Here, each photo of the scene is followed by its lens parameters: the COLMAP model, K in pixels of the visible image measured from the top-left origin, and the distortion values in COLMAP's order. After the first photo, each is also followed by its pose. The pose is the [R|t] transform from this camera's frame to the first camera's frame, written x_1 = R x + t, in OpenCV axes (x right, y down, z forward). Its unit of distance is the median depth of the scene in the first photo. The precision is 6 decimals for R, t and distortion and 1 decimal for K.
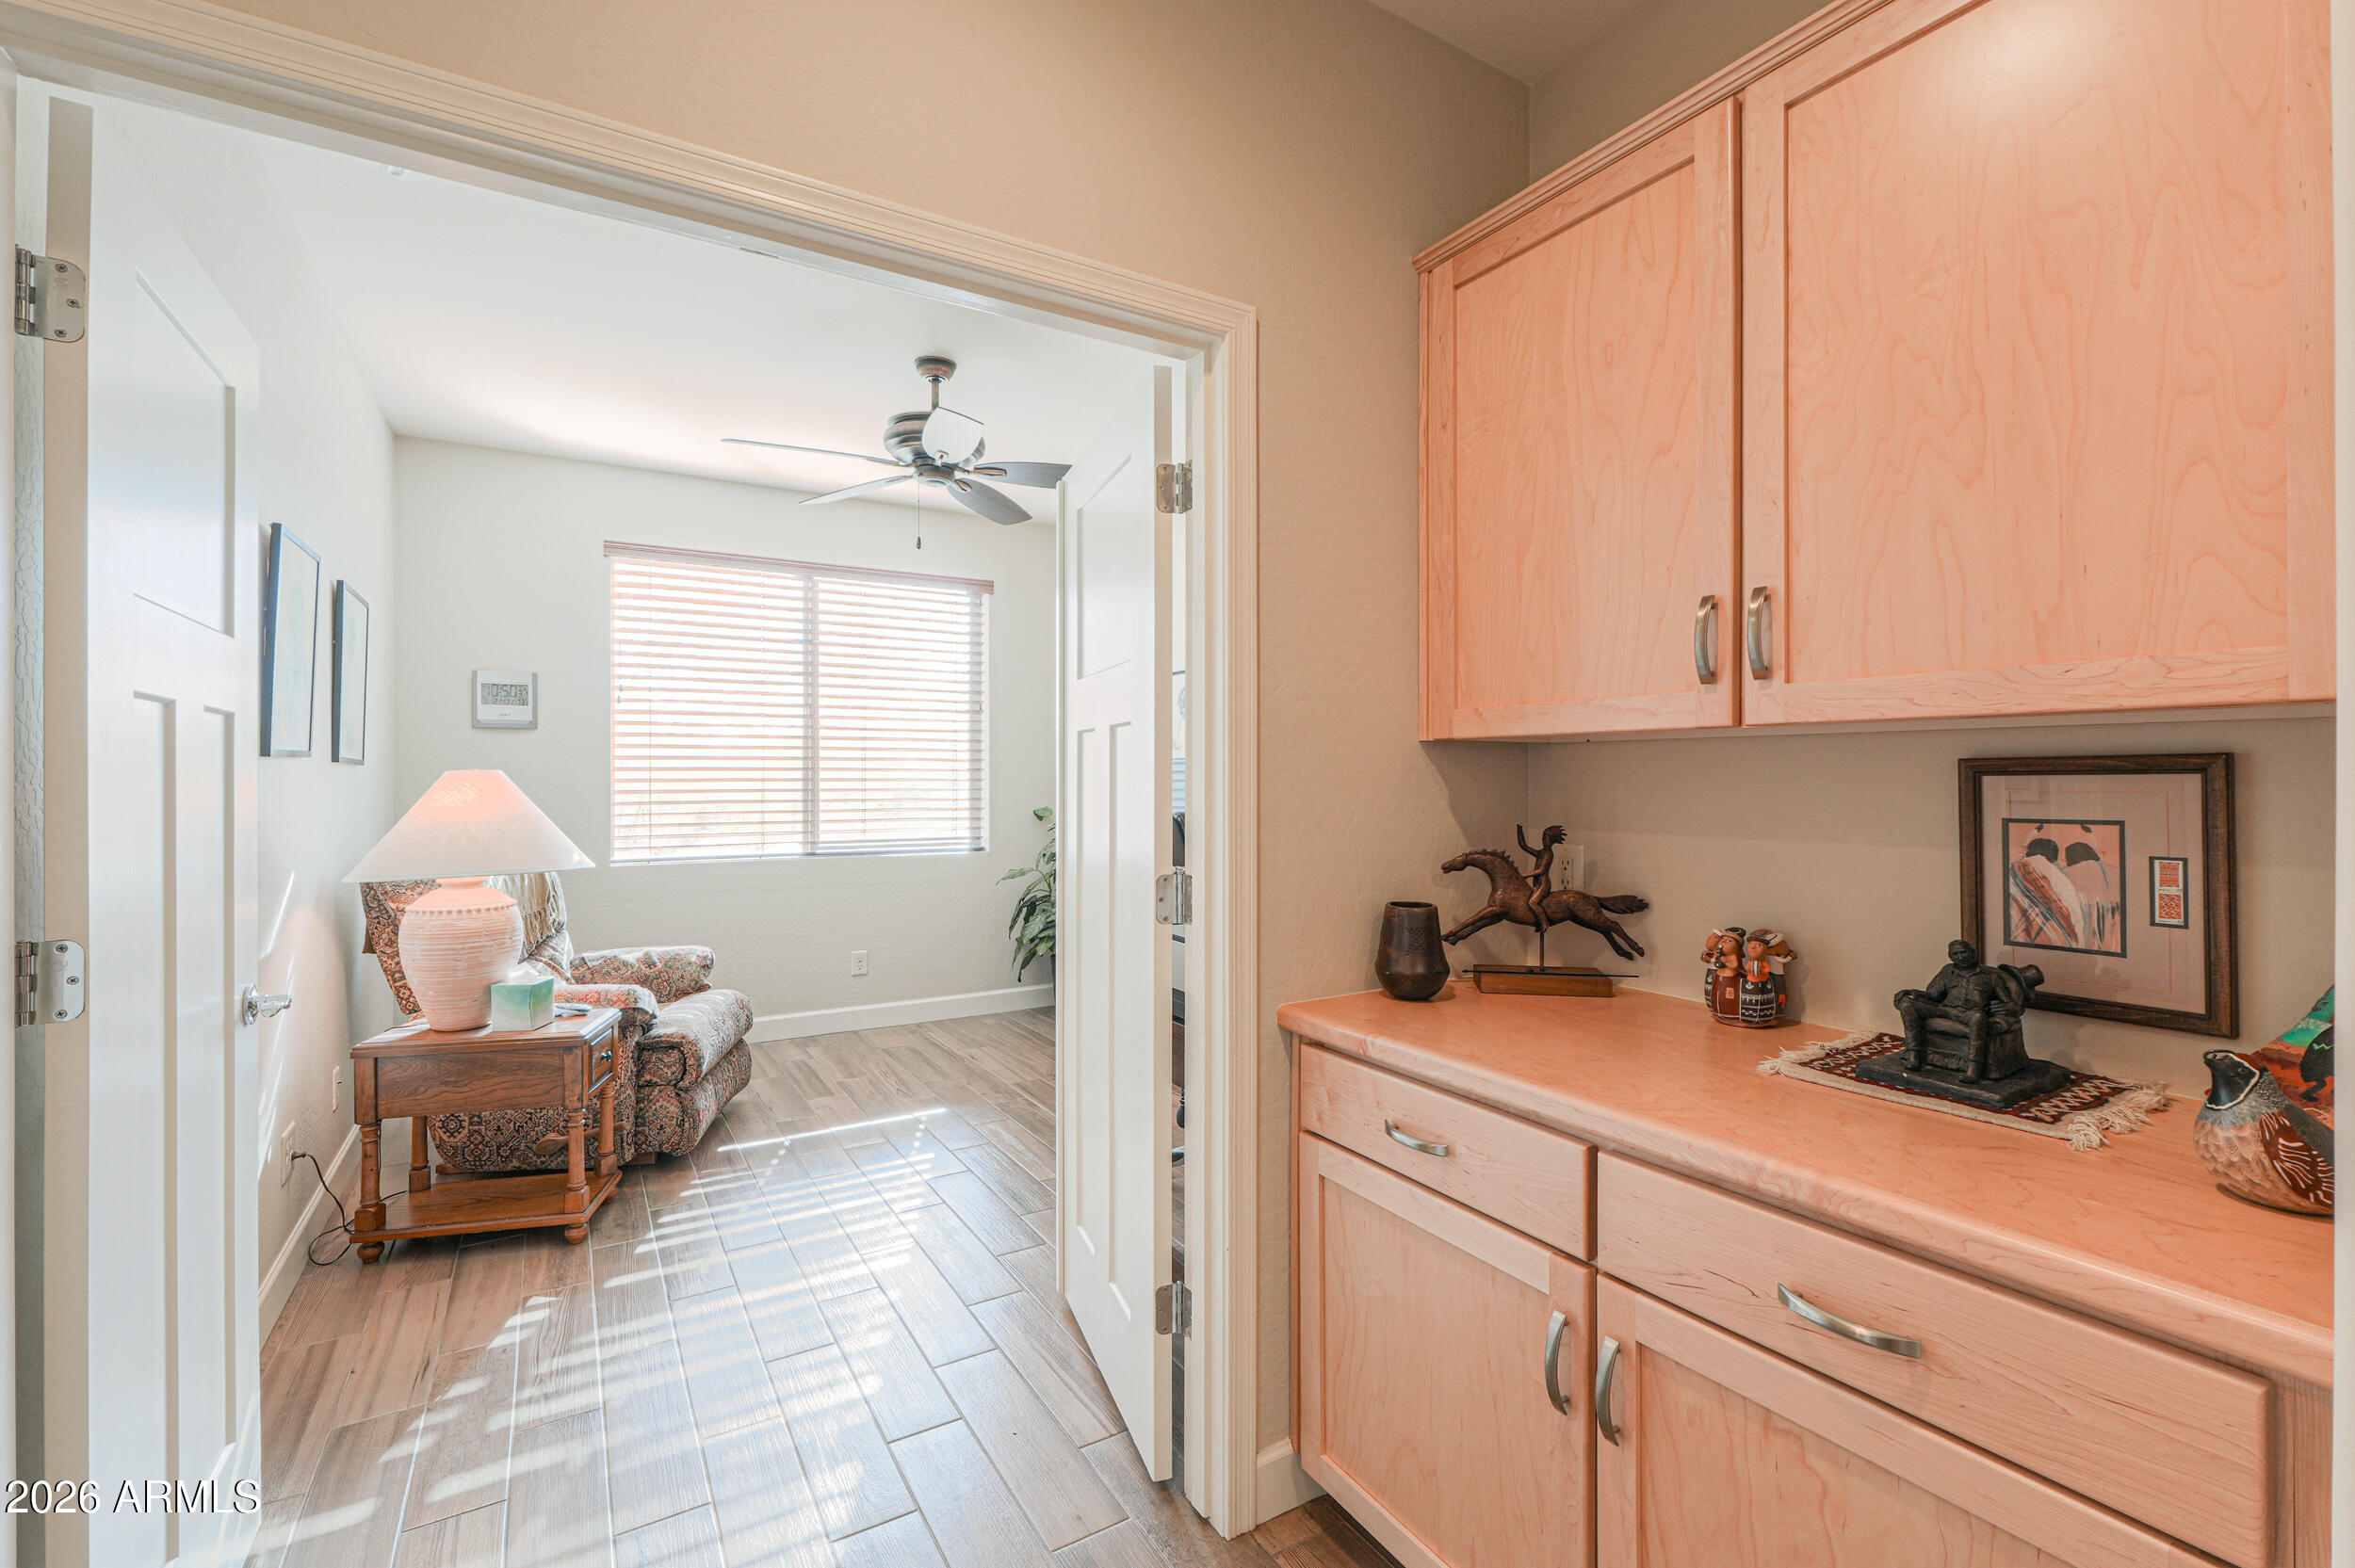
lens RADIAL K [[965.3, 0, 1188.0], [0, 965.3, 781.7], [0, 0, 1]] dist [-0.003064, -0.000201]
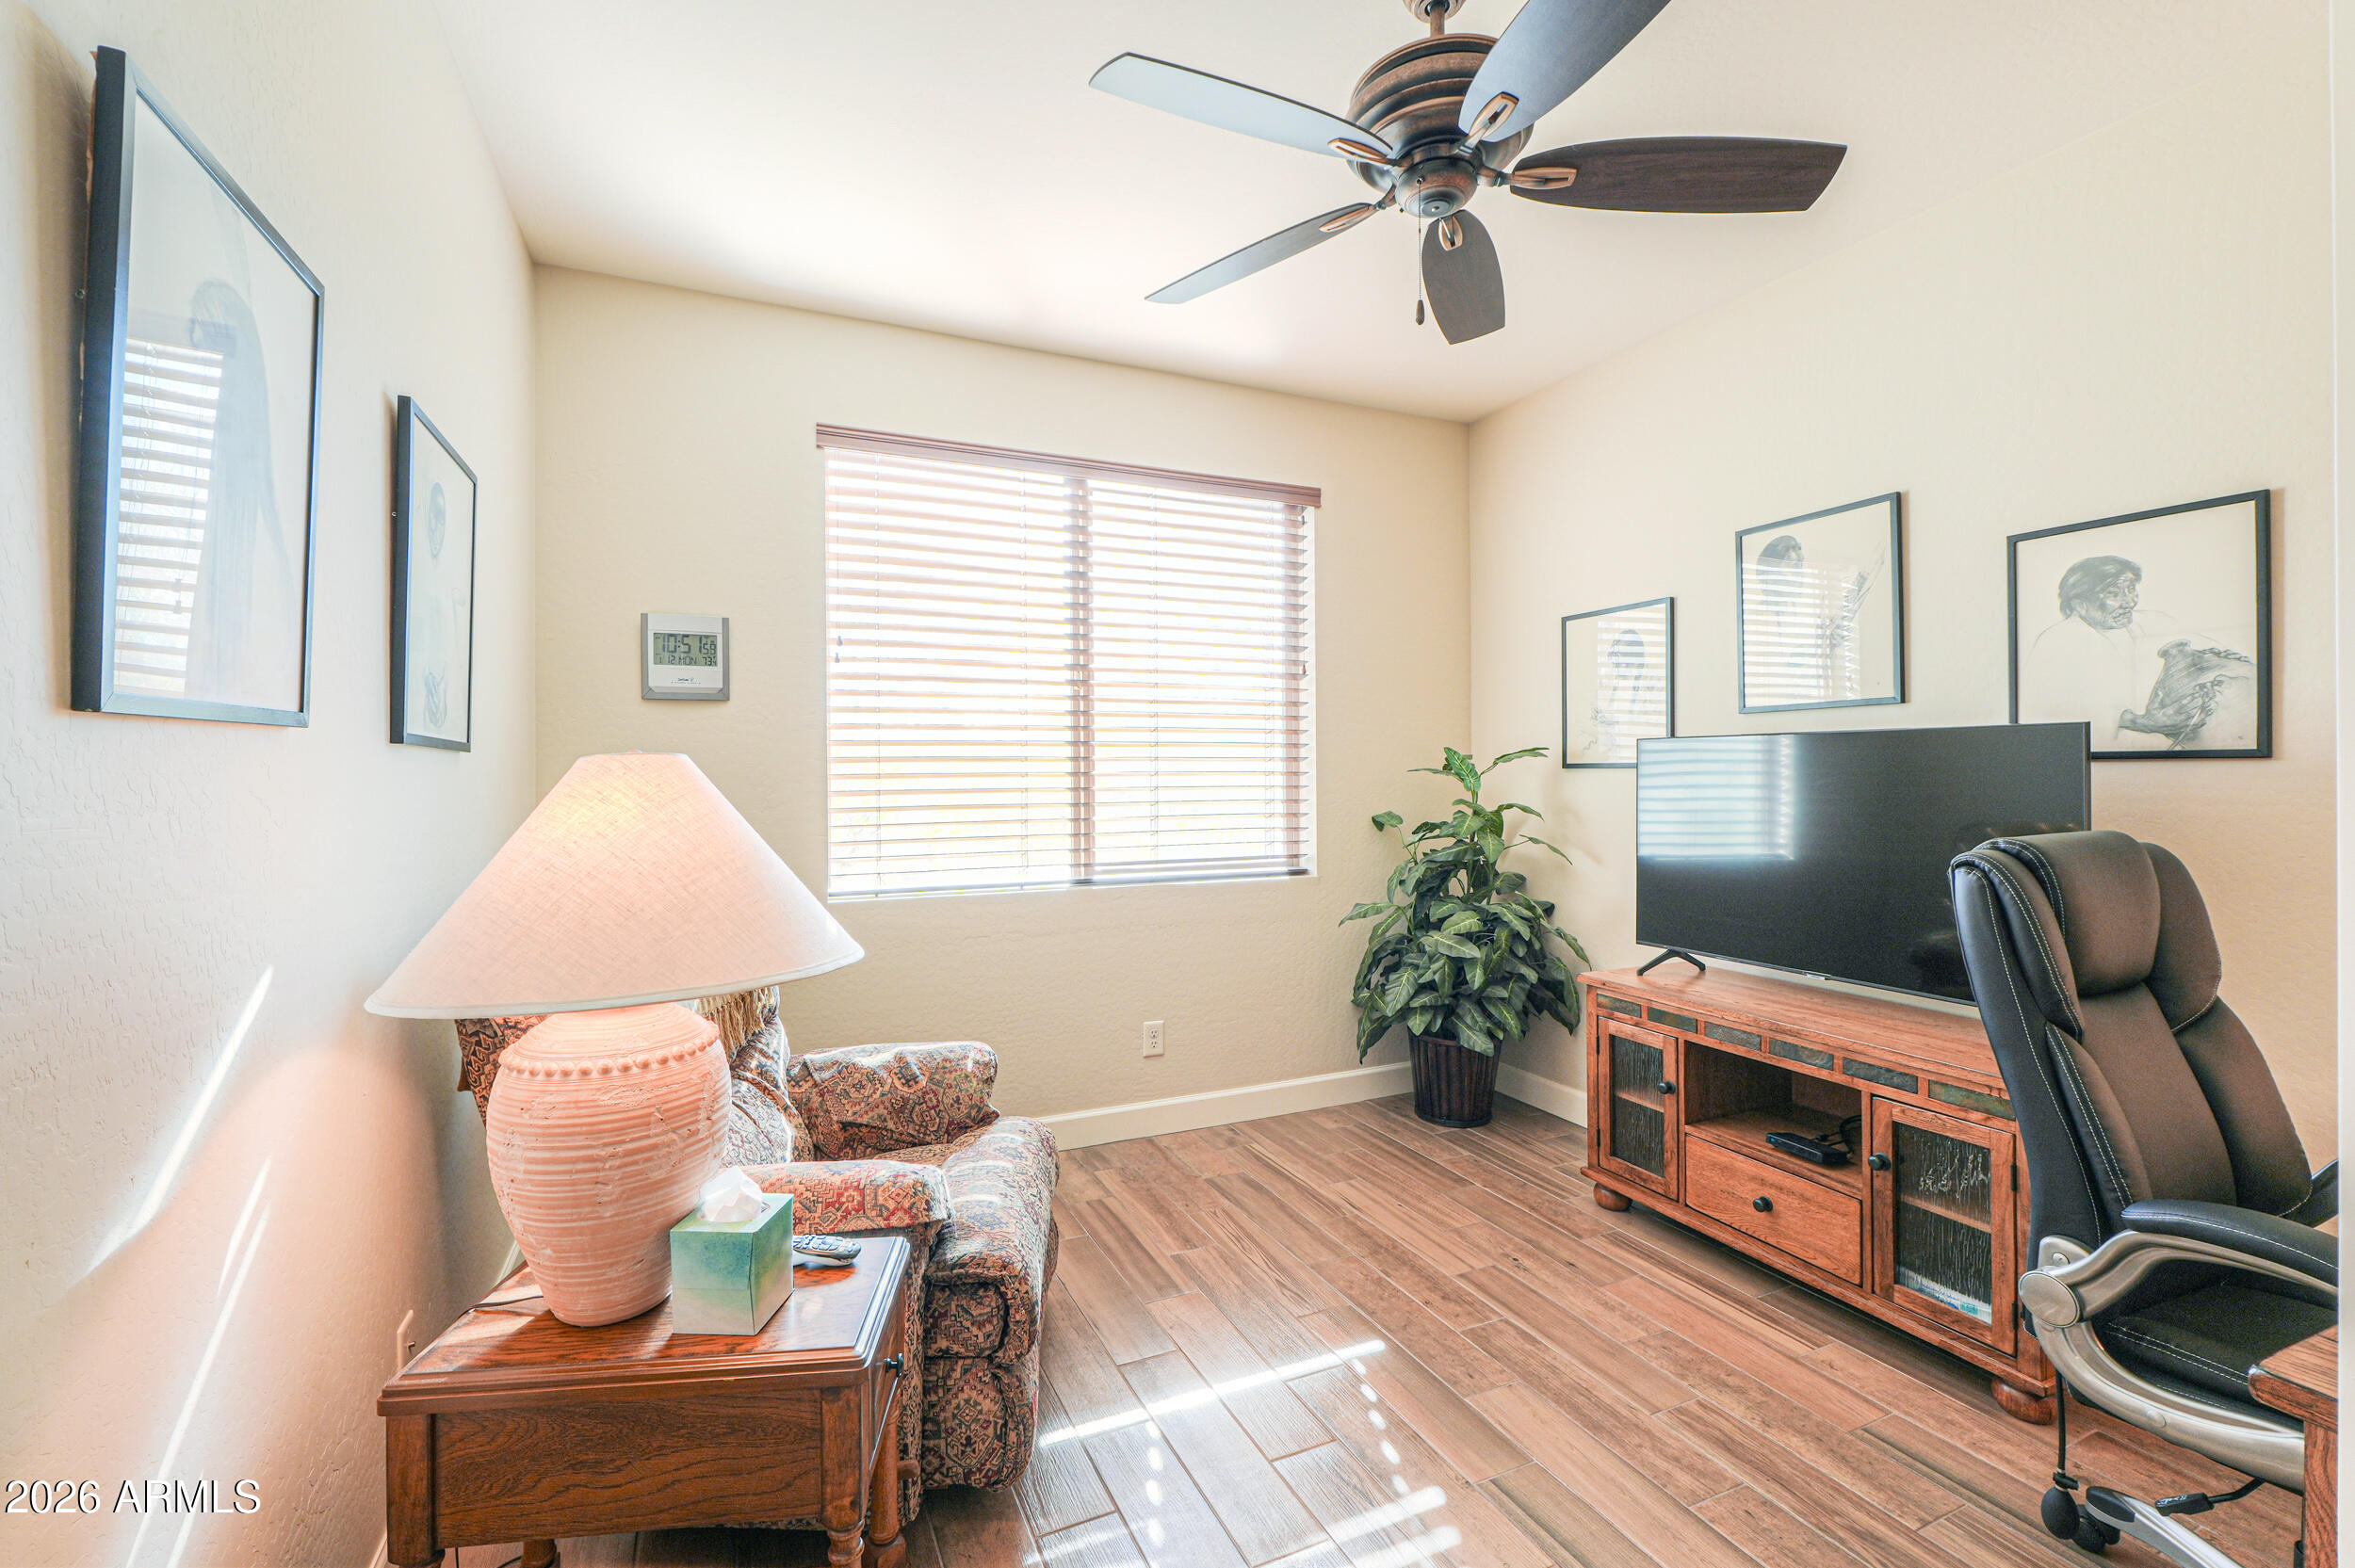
lens RADIAL K [[998.4, 0, 1168.2], [0, 998.4, 779.1], [0, 0, 1]] dist [0.000045, 0.000059]
pose [[0.986962, -0.003575, -0.160917, -0.283787], [0.004147, 0.999986, 0.003218, -0.000534], [0.160903, -0.003843, 0.986963, 0.392561]]
